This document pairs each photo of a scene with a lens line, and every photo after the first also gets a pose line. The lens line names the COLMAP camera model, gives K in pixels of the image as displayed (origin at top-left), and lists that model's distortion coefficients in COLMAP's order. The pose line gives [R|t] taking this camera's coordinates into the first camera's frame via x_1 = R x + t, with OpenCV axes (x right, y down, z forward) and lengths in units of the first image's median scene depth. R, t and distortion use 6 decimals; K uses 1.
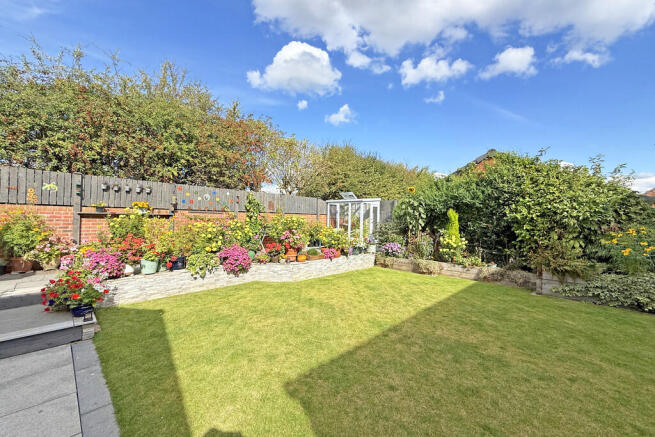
lens RADIAL K [[262.6, 0, 330.3], [0, 262.6, 214.9], [0, 0, 1]] dist [-0.000233, -0.000235]
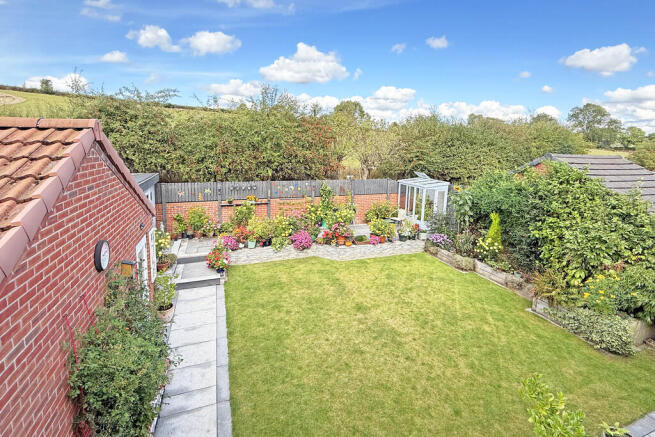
lens RADIAL K [[309.7, 0, 337.2], [0, 309.7, 182.4], [0, 0, 1]] dist [-0.001521, -0.000462]
pose [[0.904335, 0.056816, -0.423025, 0.550384], [-0.000185, 0.991153, 0.132725, -0.396741], [0.426824, -0.119950, 0.896345, -0.448150]]
